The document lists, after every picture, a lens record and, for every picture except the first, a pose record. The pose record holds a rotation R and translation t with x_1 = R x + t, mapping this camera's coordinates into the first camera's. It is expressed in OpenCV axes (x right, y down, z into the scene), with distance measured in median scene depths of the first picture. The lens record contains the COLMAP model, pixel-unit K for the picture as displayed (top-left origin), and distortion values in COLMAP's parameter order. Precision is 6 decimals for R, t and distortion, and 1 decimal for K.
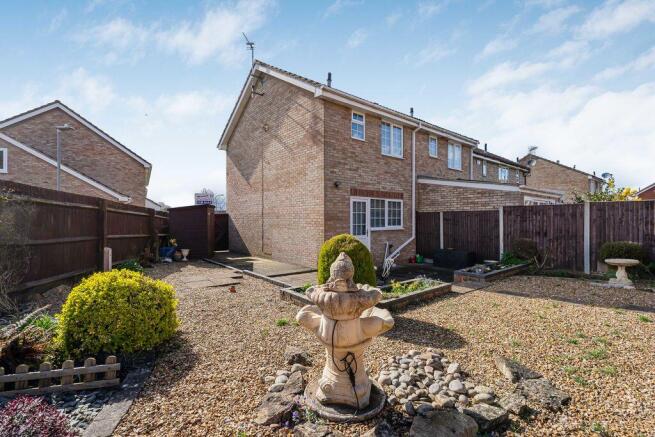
lens RADIAL K [[296.1, 0, 327.0], [0, 296.1, 217.8], [0, 0, 1]] dist [0.002844, 0.000023]
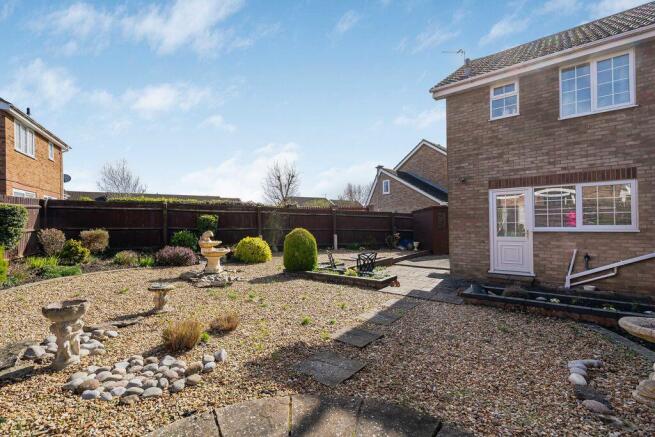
lens RADIAL K [[296.1, 0, 326.9], [0, 296.1, 220.8], [0, 0, 1]] dist [0.002844, 0.000023]
pose [[0.220114, -0.007455, -0.975446, 0.732441], [0.024493, 0.999698, -0.002114, 0.005508], [0.975167, -0.023426, 0.220230, 0.325625]]
